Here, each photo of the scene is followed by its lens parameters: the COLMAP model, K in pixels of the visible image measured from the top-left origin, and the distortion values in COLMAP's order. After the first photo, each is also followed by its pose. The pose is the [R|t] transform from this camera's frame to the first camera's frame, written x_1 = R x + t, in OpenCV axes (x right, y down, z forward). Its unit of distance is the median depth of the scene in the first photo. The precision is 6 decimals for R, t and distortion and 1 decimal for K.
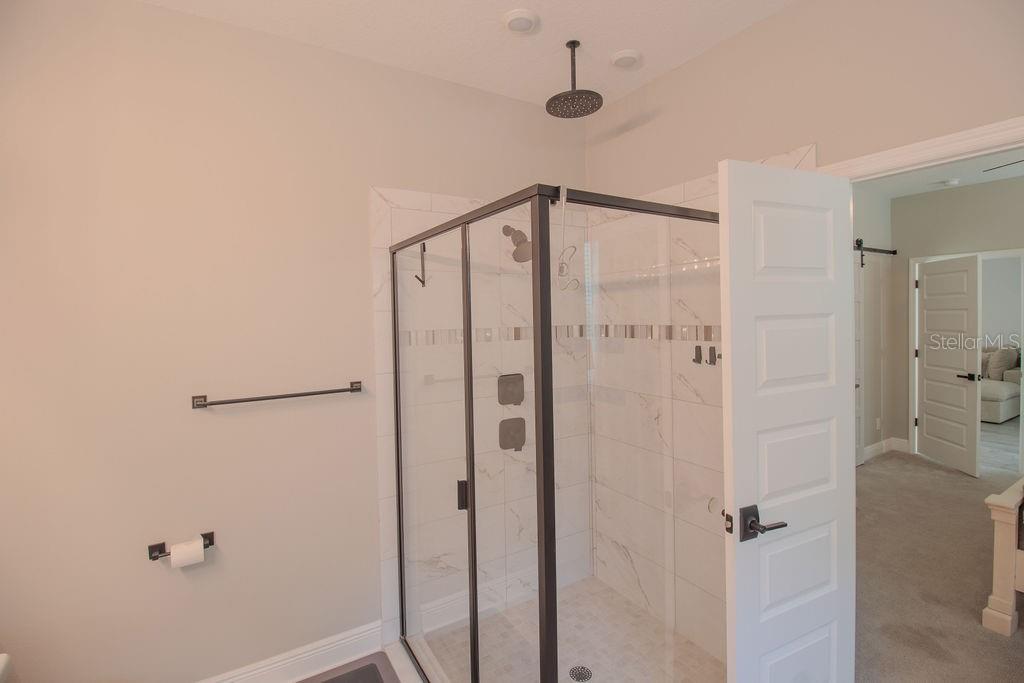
lens RADIAL K [[474.2, 0, 514.3], [0, 474.2, 324.7], [0, 0, 1]] dist [-0.014989, -0.001402]
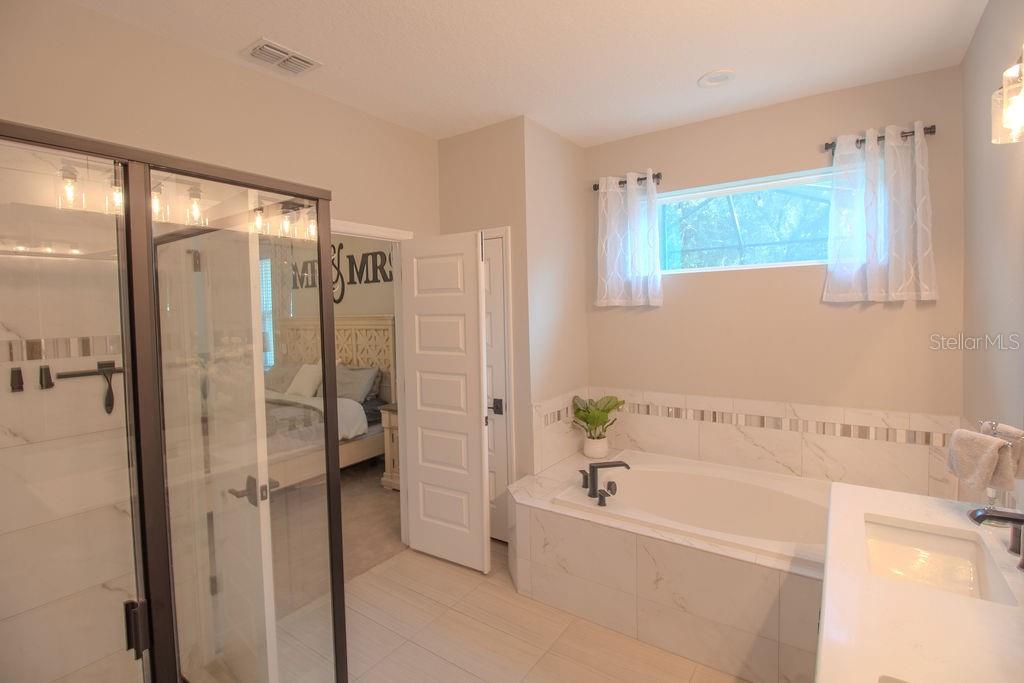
lens RADIAL K [[474.2, 0, 514.3], [0, 474.2, 324.7], [0, 0, 1]] dist [-0.014989, -0.001402]
pose [[-0.381178, -0.002305, 0.924499, -1.240045], [0.050944, 0.998425, 0.023494, -0.001566], [-0.923097, 0.056053, -0.380460, 1.176515]]
